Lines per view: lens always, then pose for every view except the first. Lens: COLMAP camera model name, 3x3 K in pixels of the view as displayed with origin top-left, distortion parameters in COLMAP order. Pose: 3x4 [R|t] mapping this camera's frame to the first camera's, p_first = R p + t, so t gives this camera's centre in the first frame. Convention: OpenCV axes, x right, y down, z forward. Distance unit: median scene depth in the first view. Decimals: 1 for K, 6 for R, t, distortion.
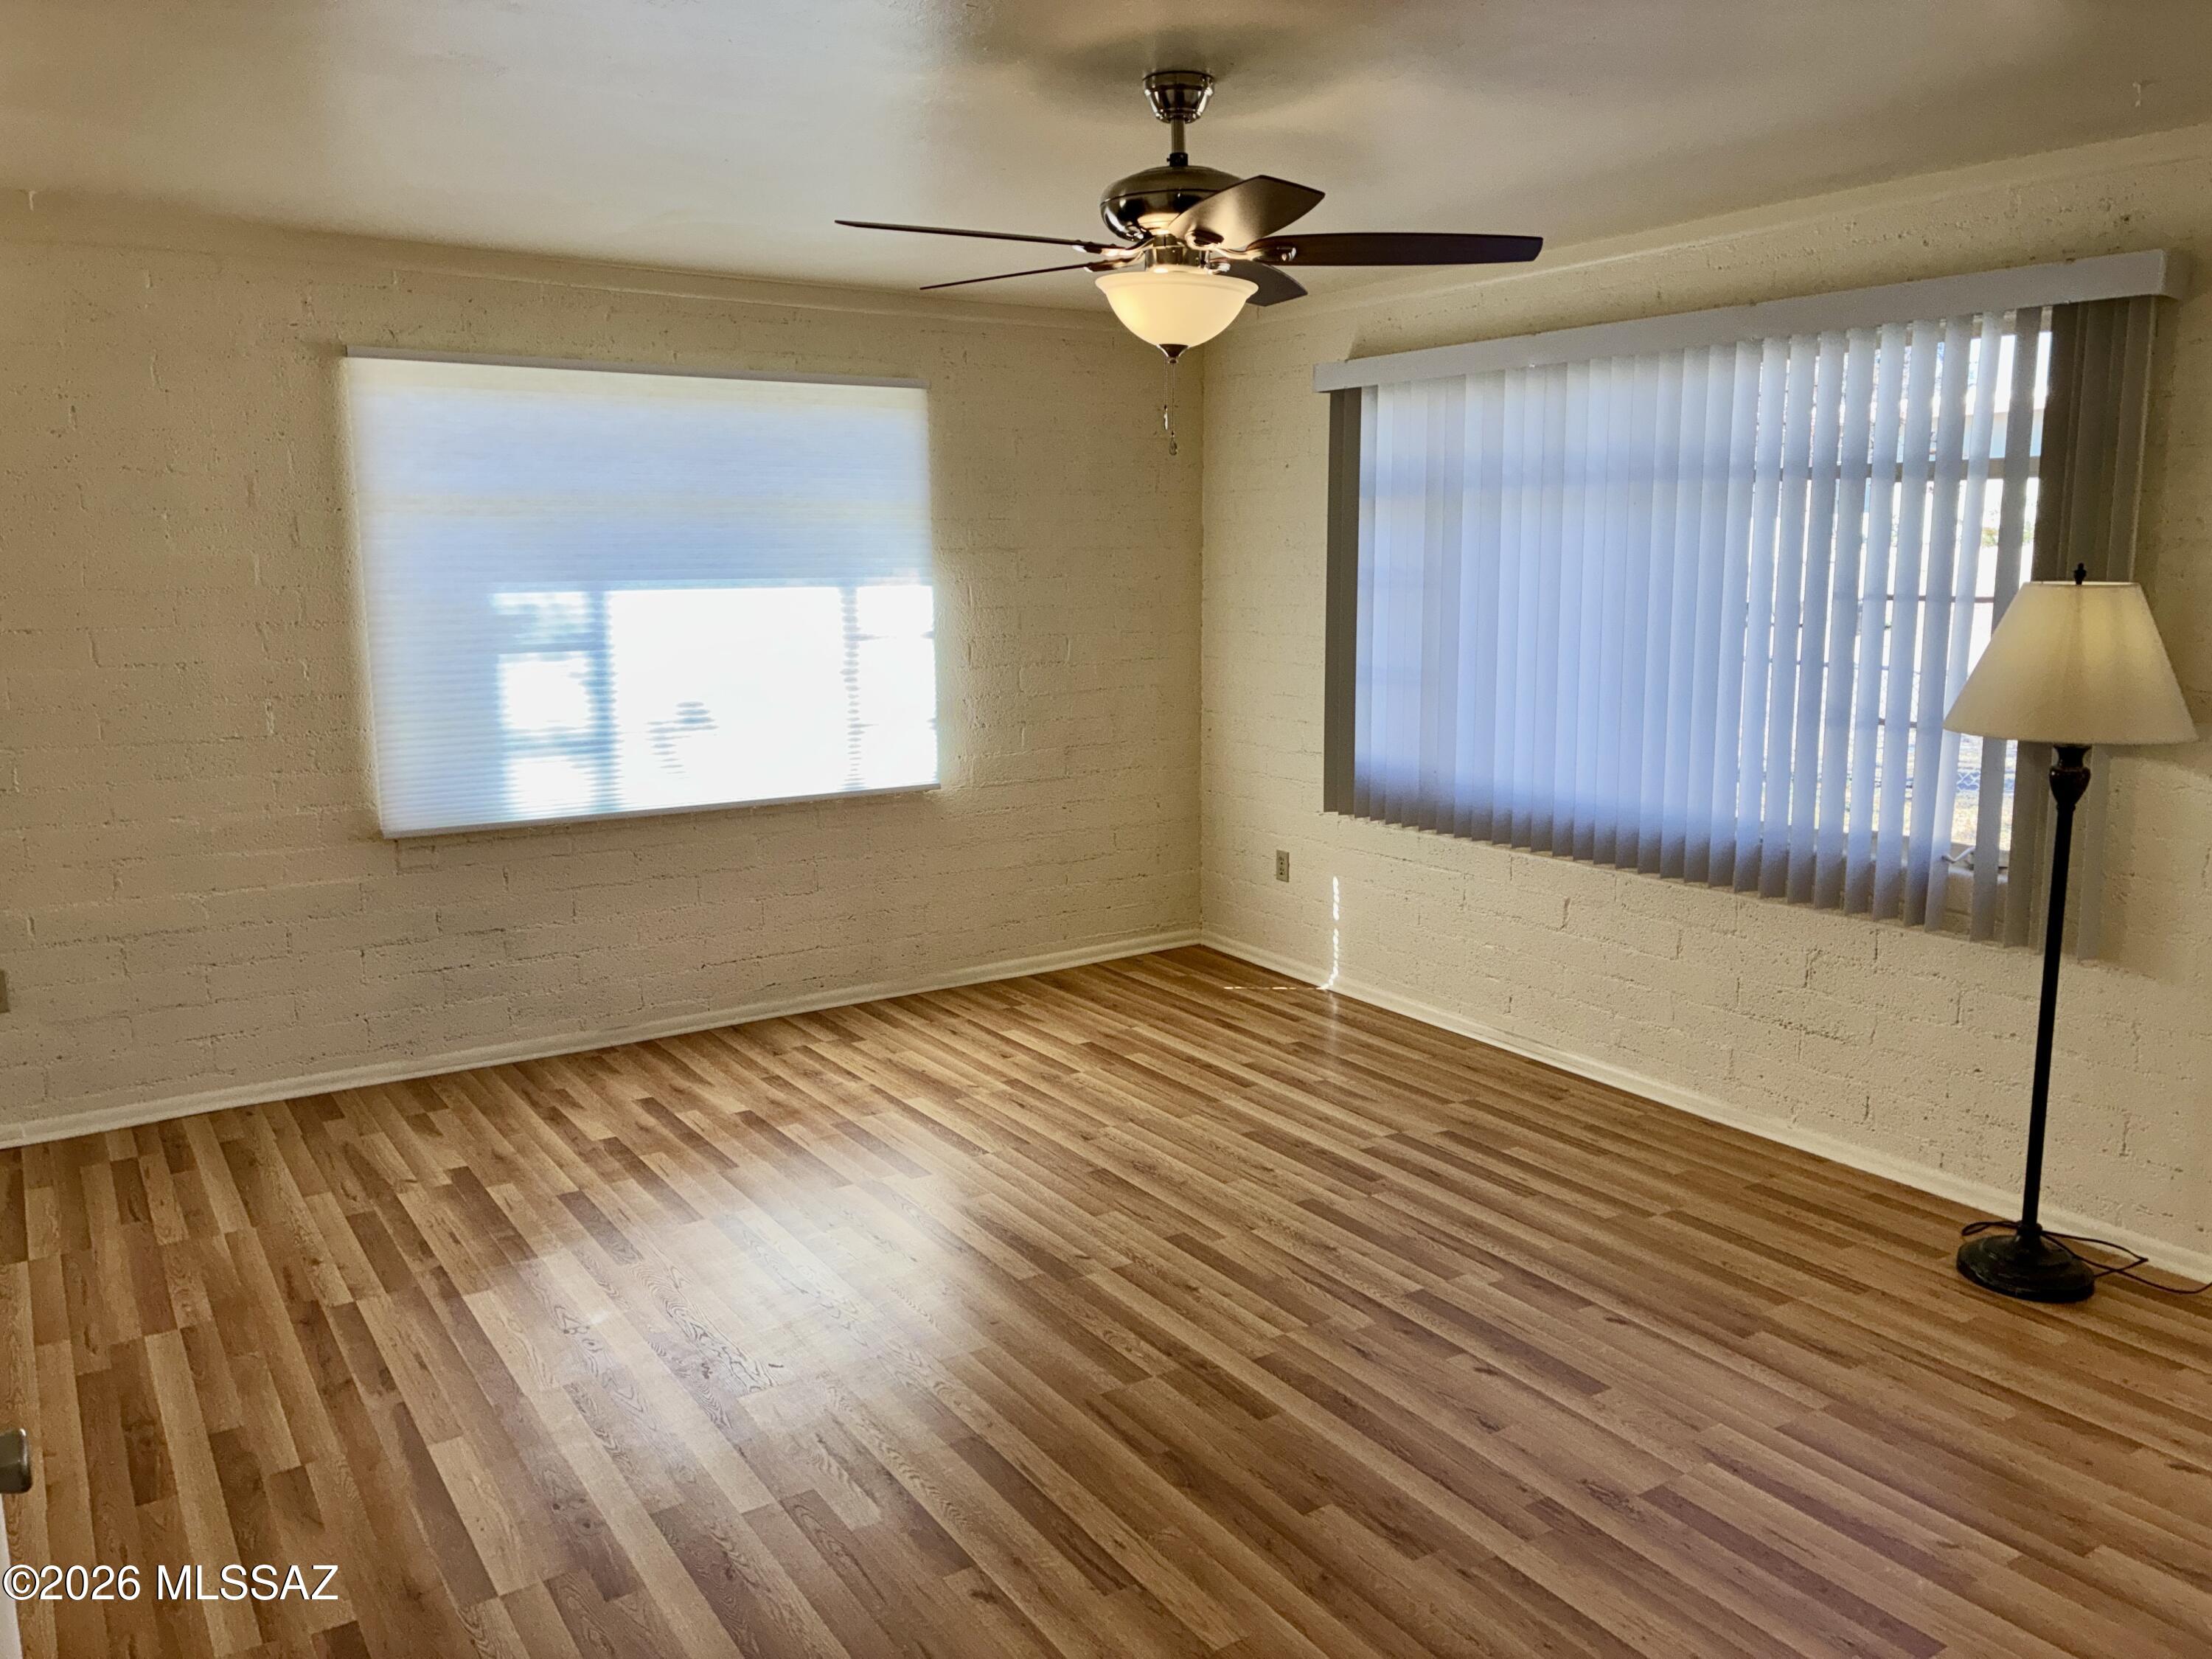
lens RADIAL K [[1671.0, 0, 1114.1], [0, 1671.0, 842.1], [0, 0, 1]] dist [0.052783, -0.064429]
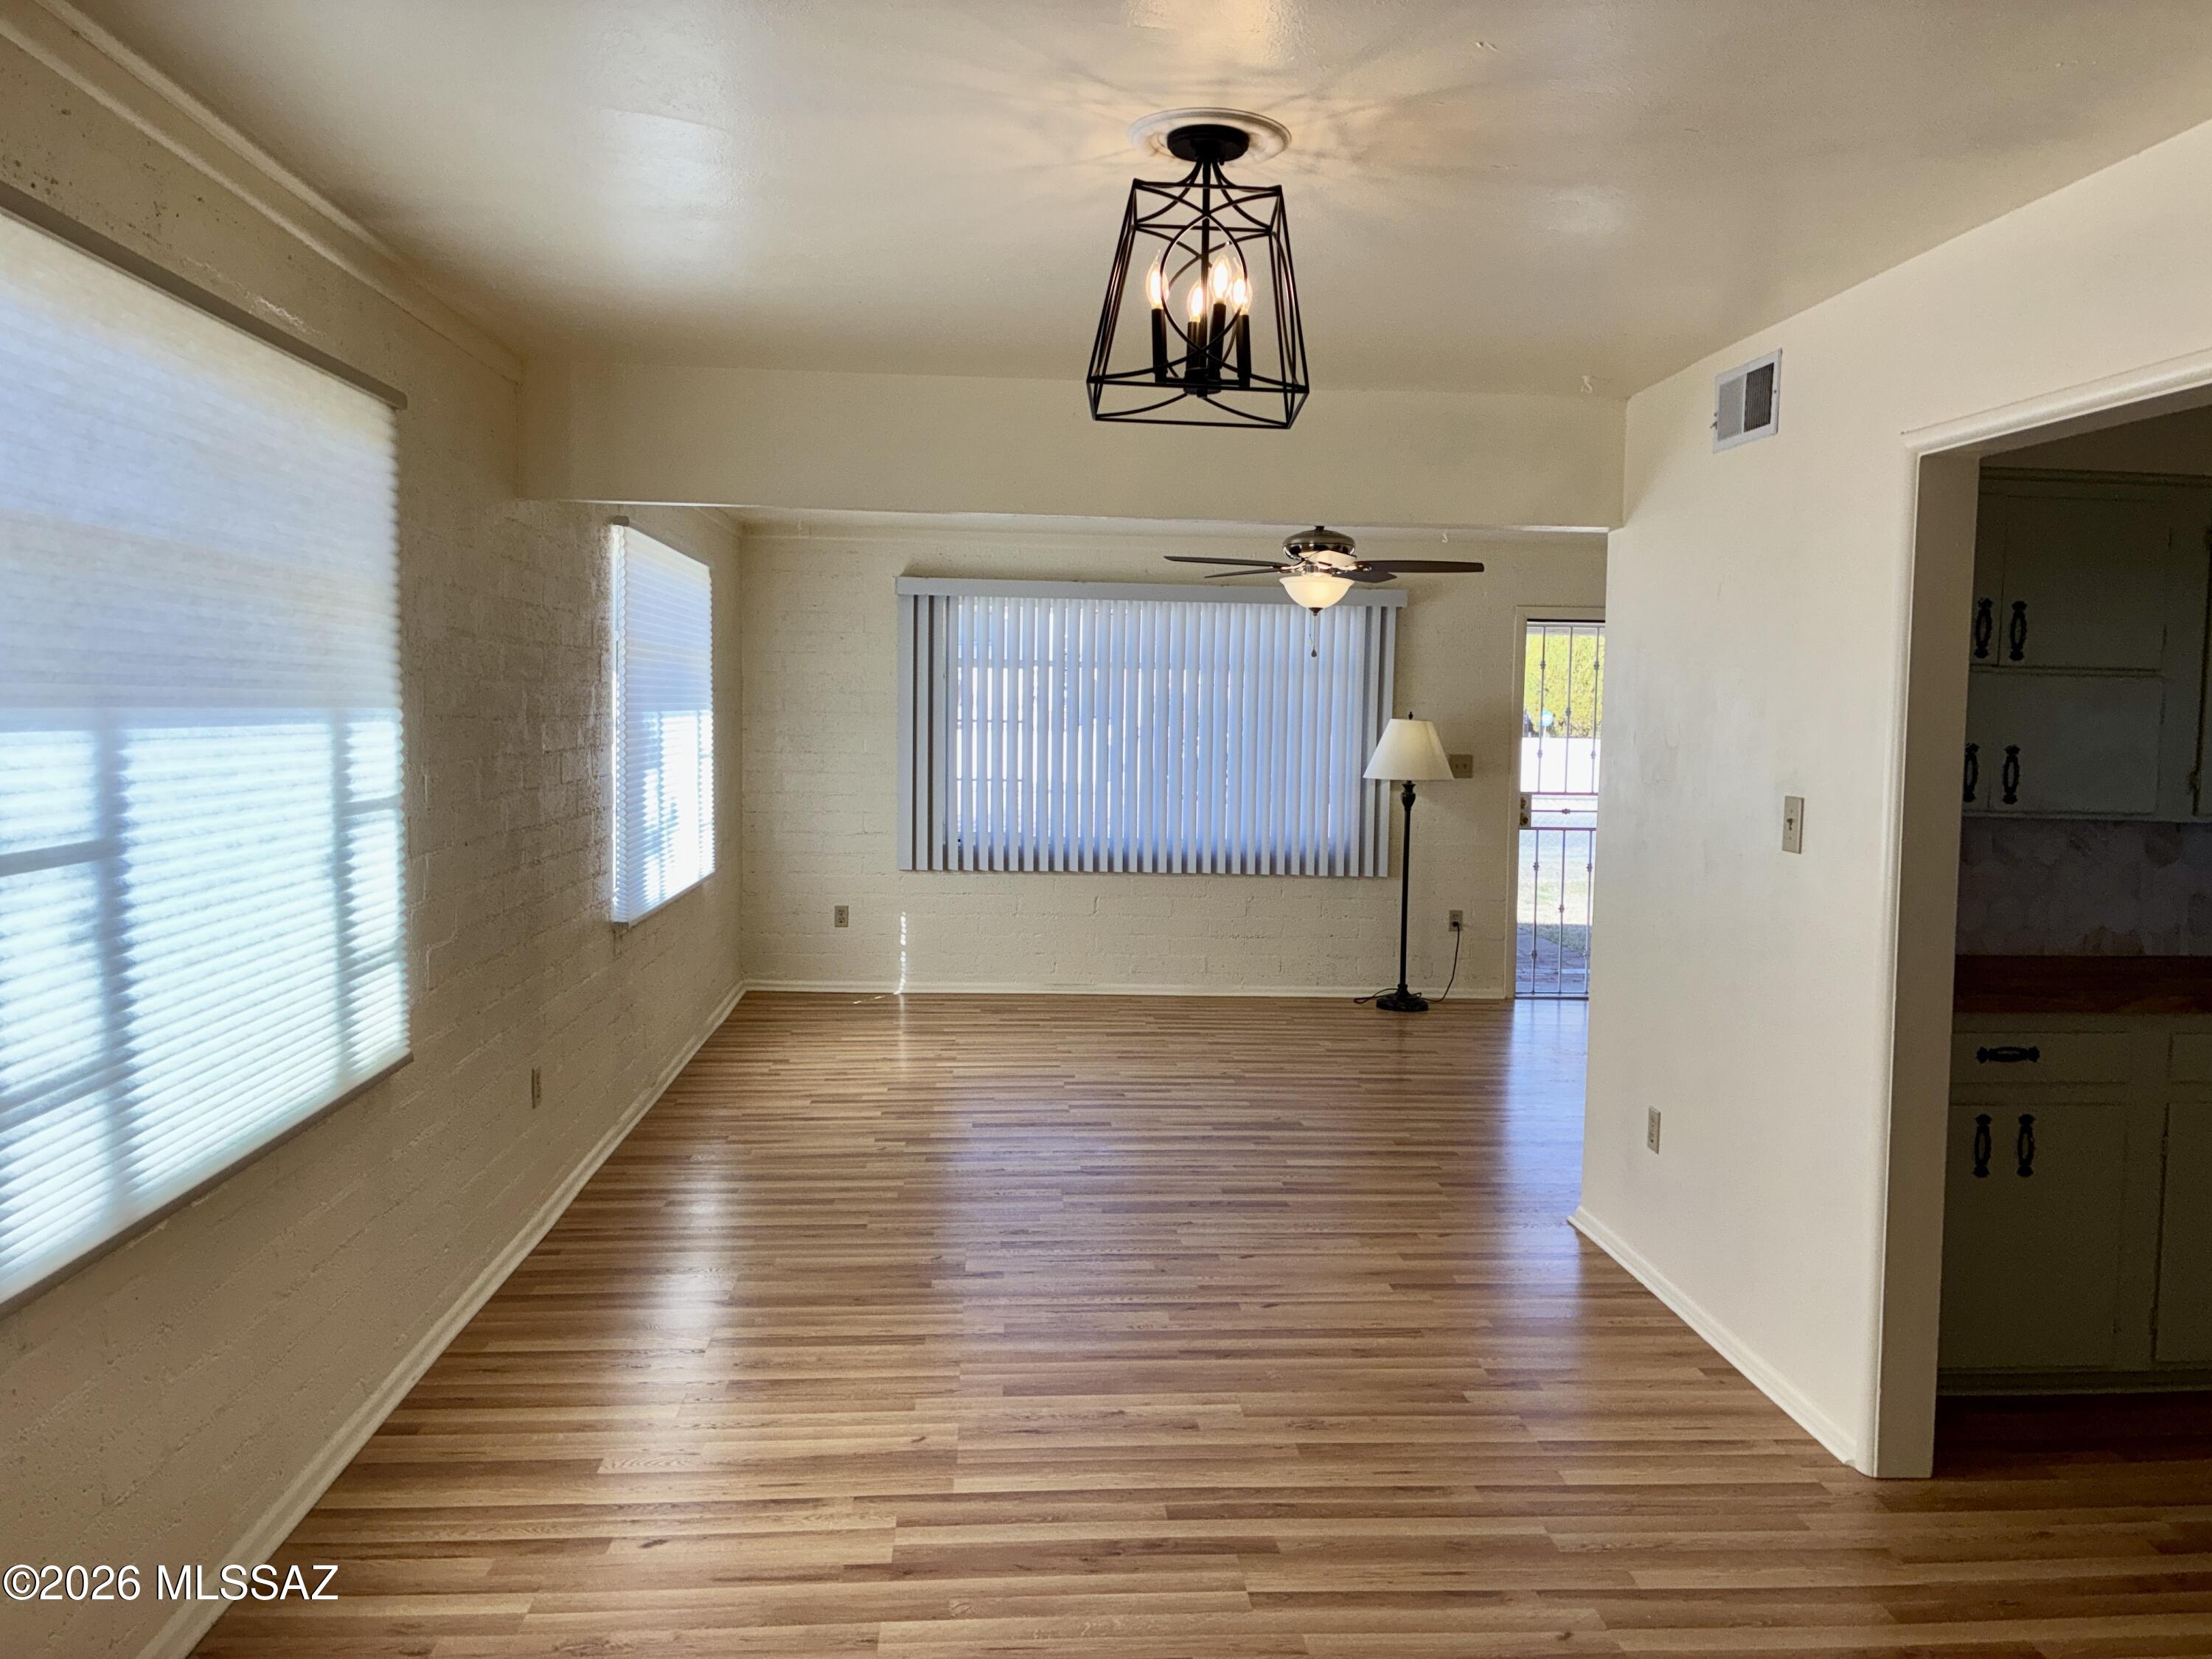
lens RADIAL K [[1671.0, 0, 1120.1], [0, 1671.0, 800.1], [0, 0, 1]] dist [0.052783, -0.064429]
pose [[0.484091, -0.035255, 0.874307, -1.254908], [0.135469, 0.990160, -0.035081, -0.002348], [-0.864468, 0.135424, 0.484104, 0.121423]]
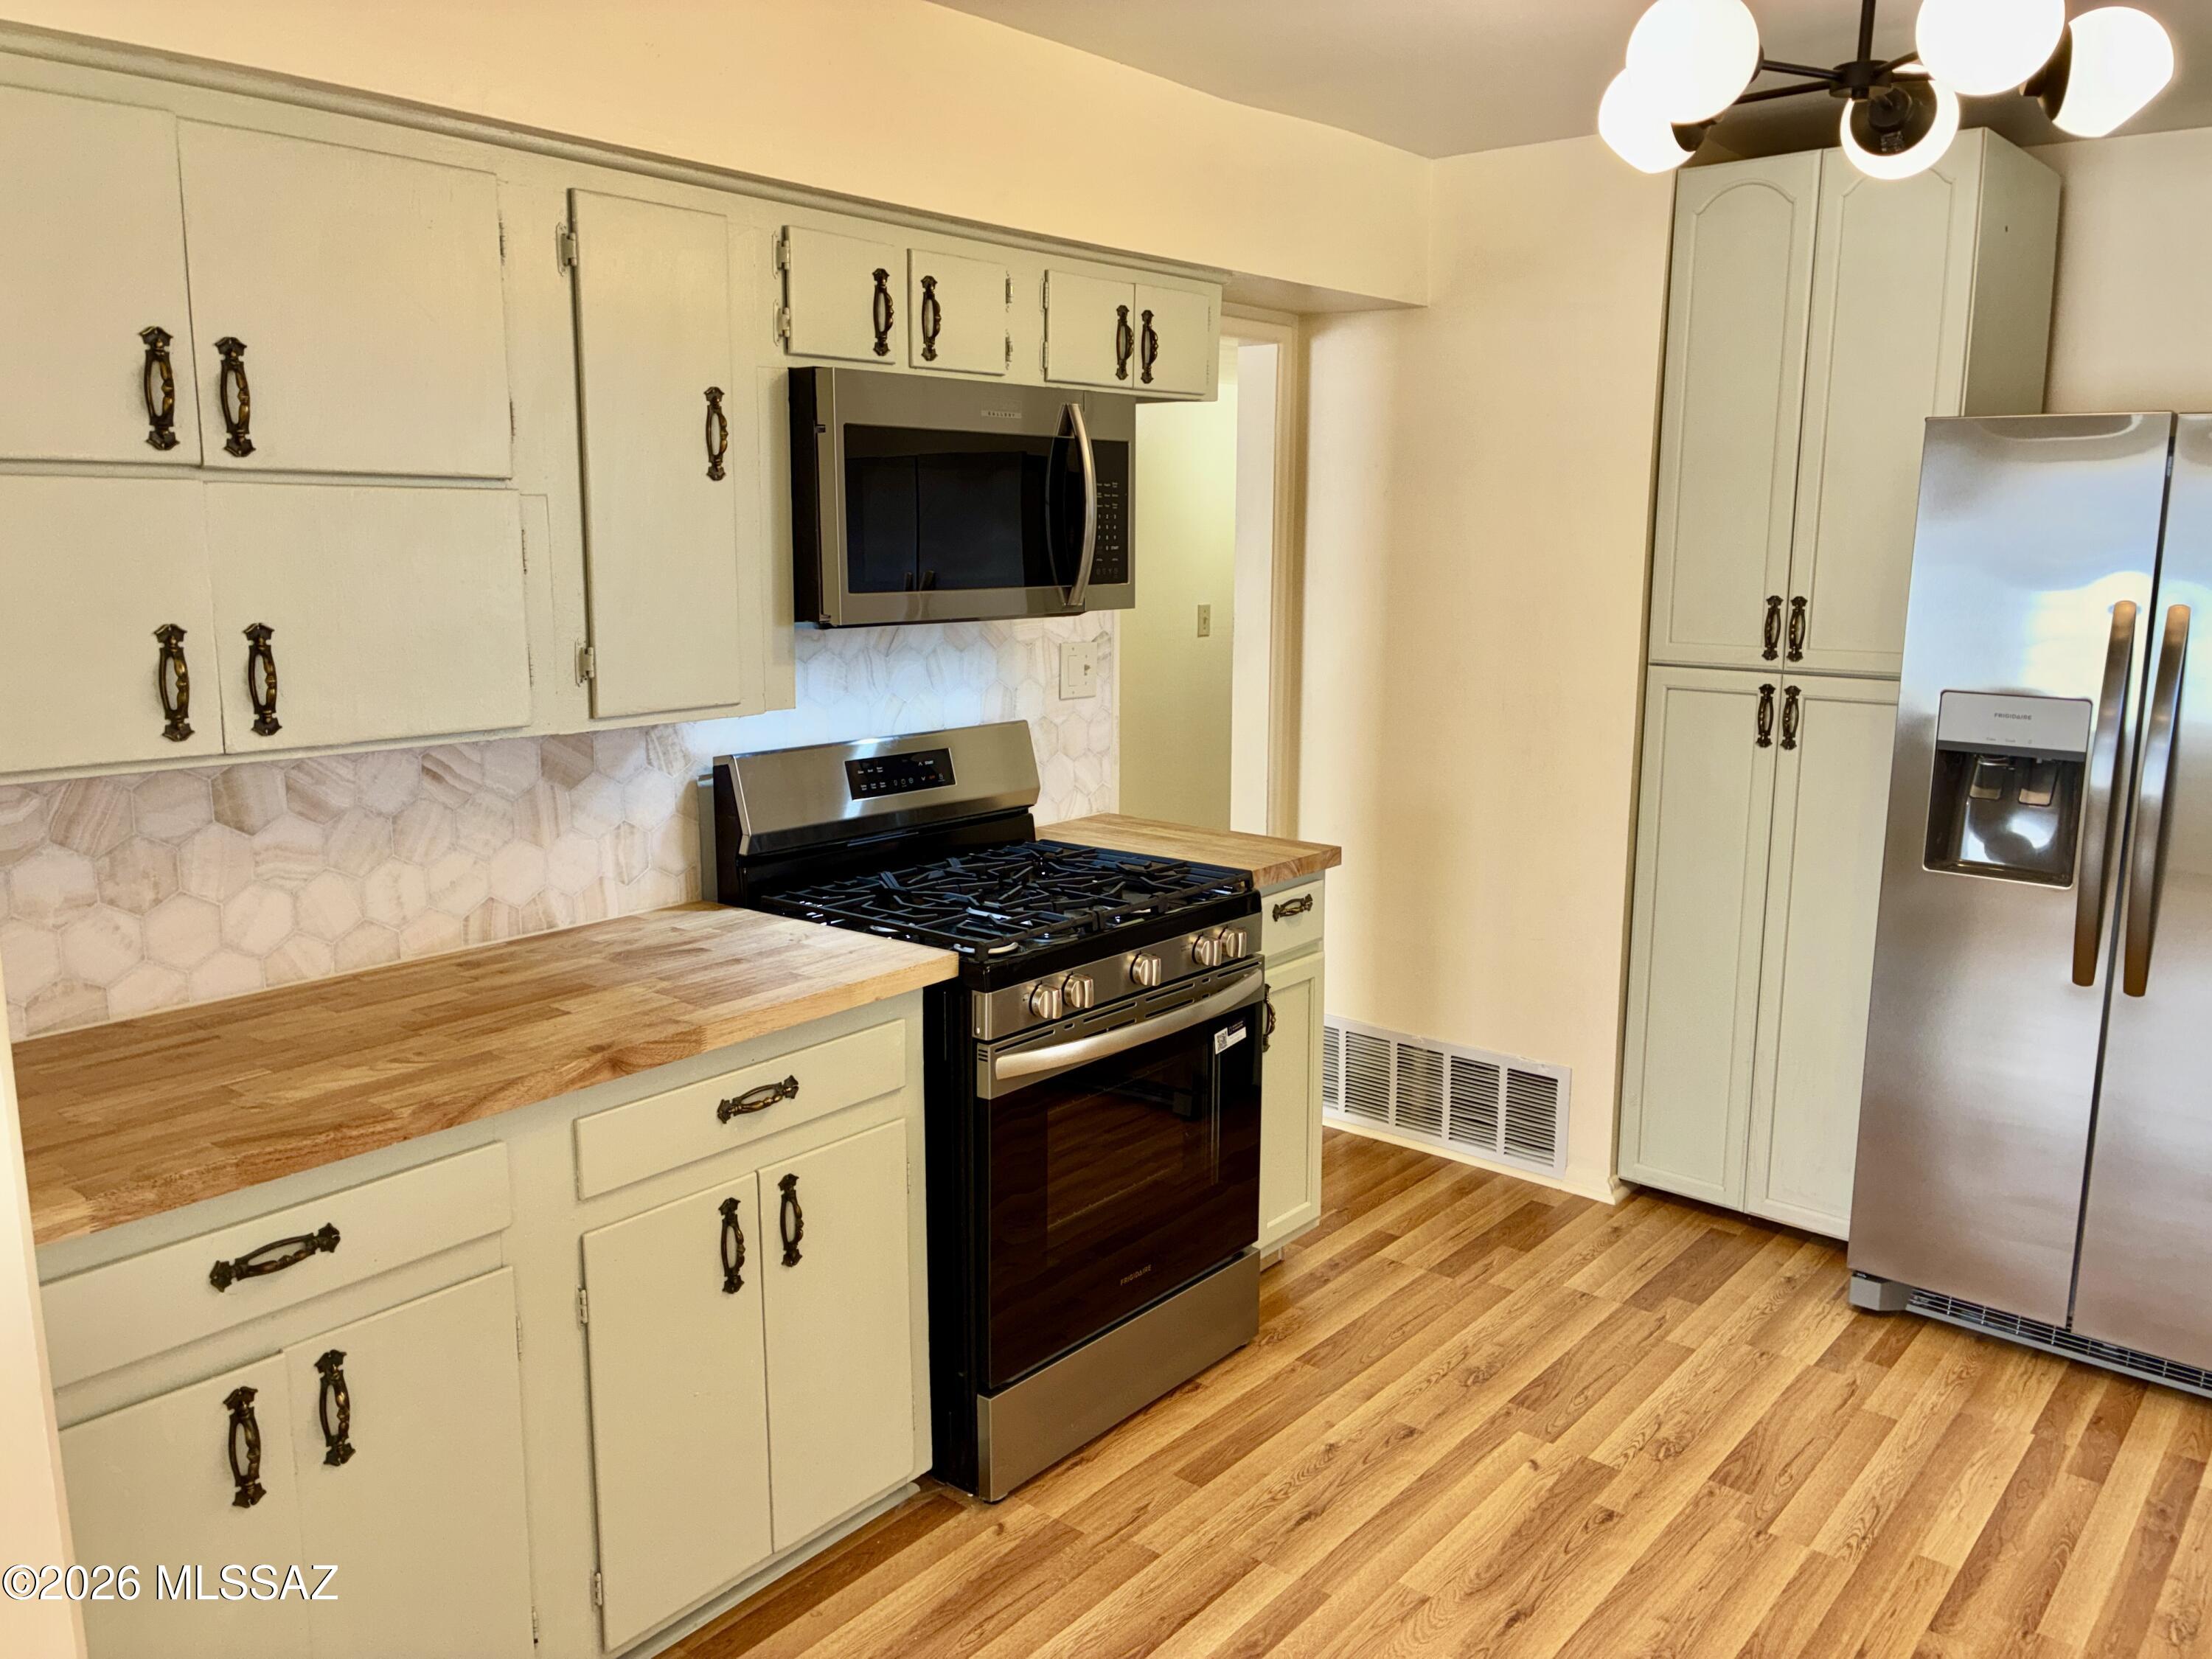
lens RADIAL K [[1671.0, 0, 1105.1], [0, 1671.0, 814.2], [0, 0, 1]] dist [0.052783, -0.064429]
pose [[-0.290734, -0.158055, 0.943659, -0.814348], [0.171405, 0.961703, 0.213886, -0.006588], [-0.941326, 0.223931, -0.252509, 0.059078]]
